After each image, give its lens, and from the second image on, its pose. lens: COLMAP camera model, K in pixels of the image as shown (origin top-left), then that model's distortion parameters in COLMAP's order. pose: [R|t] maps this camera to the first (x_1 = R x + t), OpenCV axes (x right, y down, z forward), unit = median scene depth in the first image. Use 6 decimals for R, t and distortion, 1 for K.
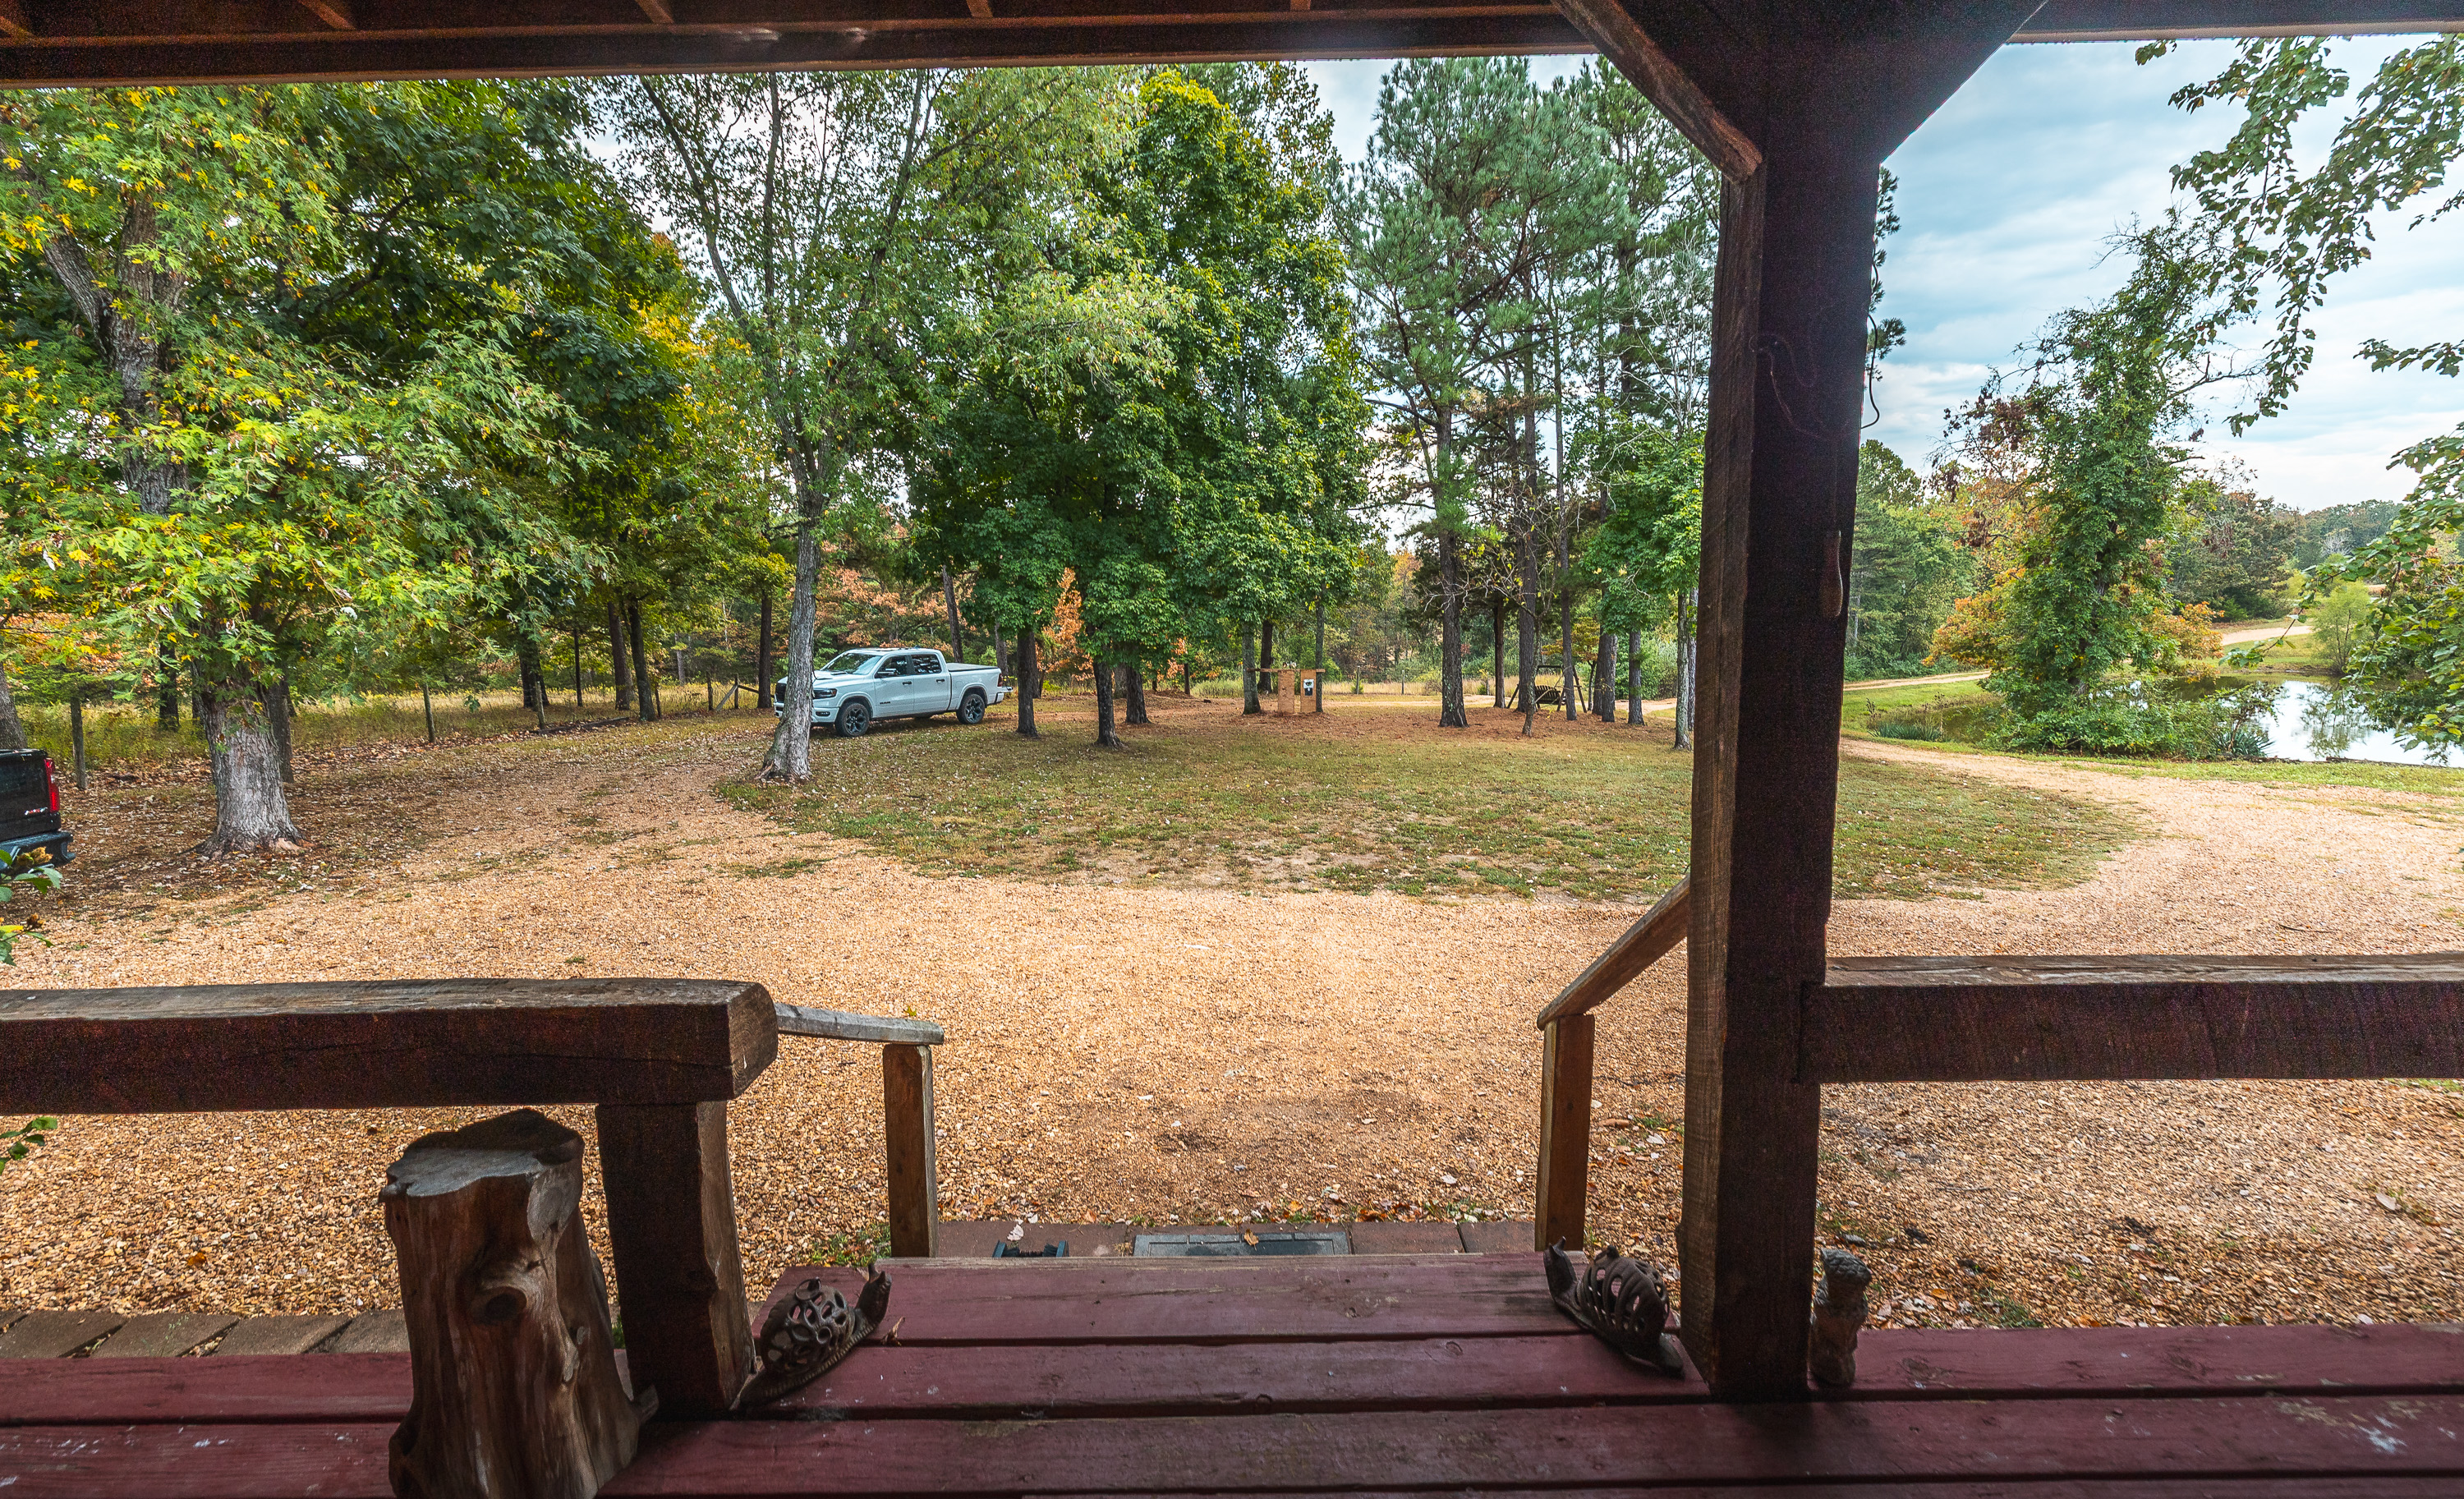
lens RADIAL K [[1047.9, 0, 1238.8], [0, 1047.9, 744.1], [0, 0, 1]] dist [-0.001421, -0.000184]
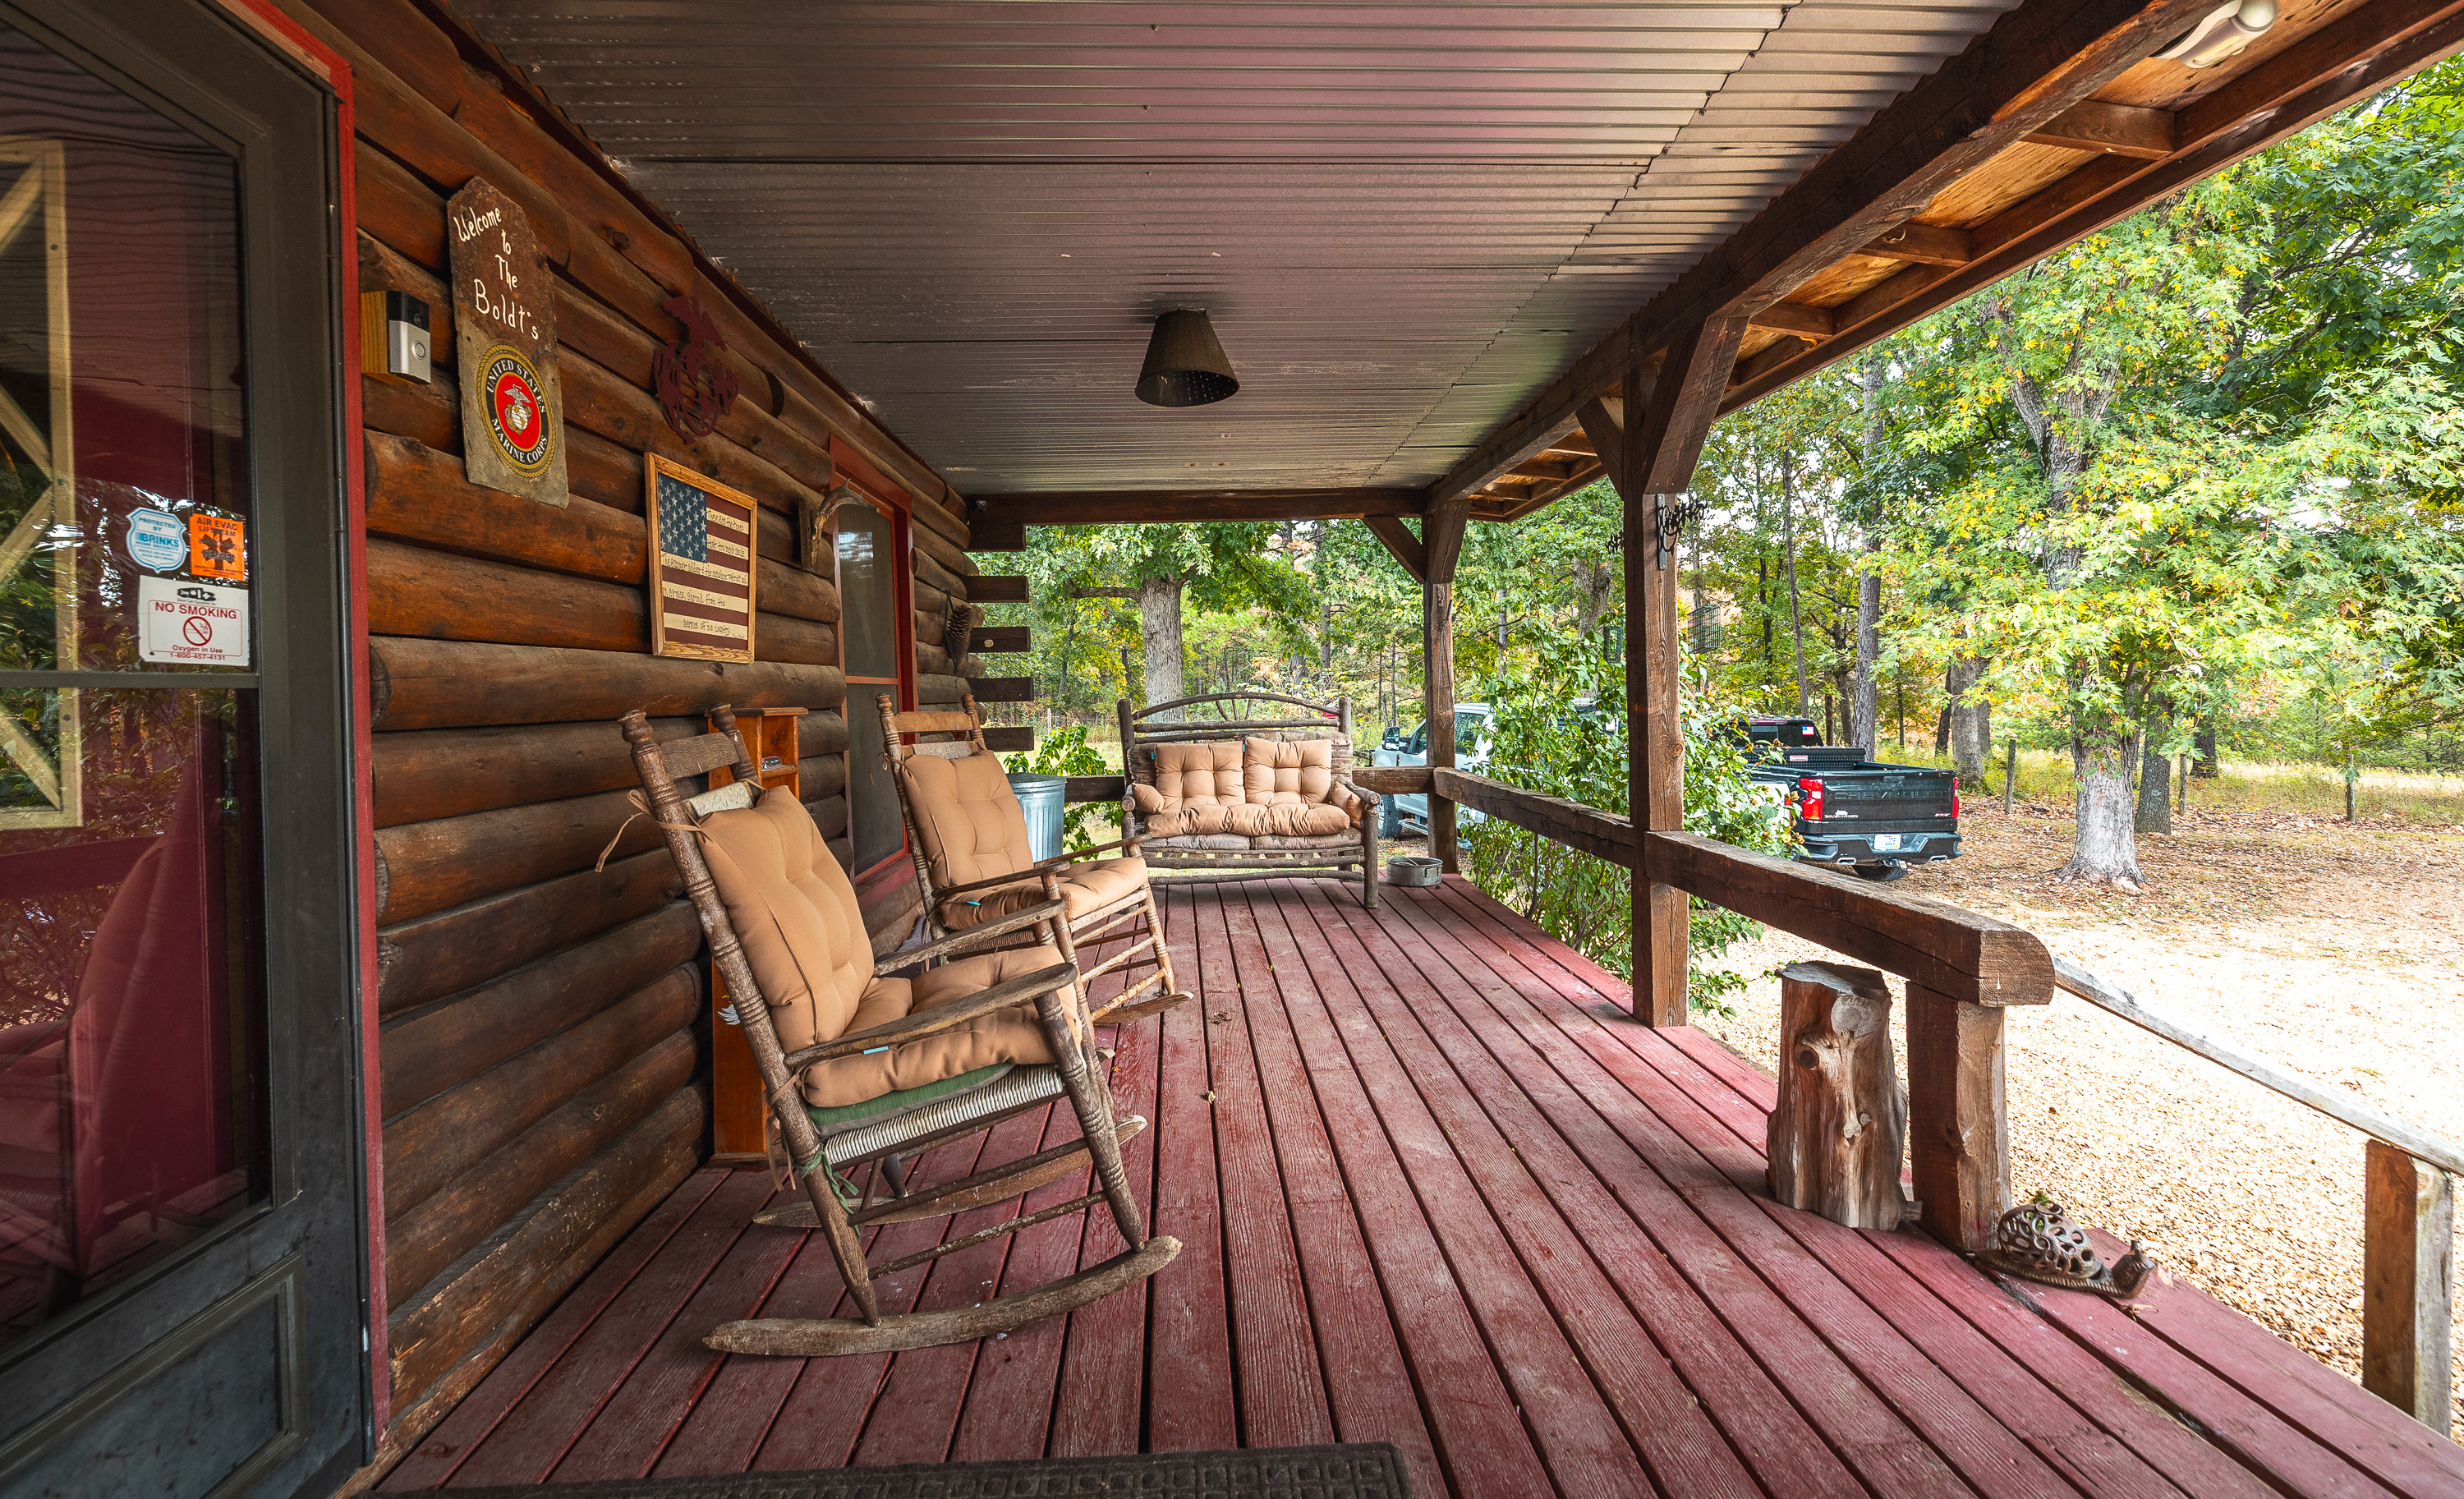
lens RADIAL K [[1047.9, 0, 1236.3], [0, 1047.9, 749.3], [0, 0, 1]] dist [-0.001421, -0.000184]
pose [[0.062536, 0.073126, -0.995360, 0.256714], [-0.128949, 0.989545, 0.064597, 0.016545], [0.989677, 0.124311, 0.071311, -0.026339]]
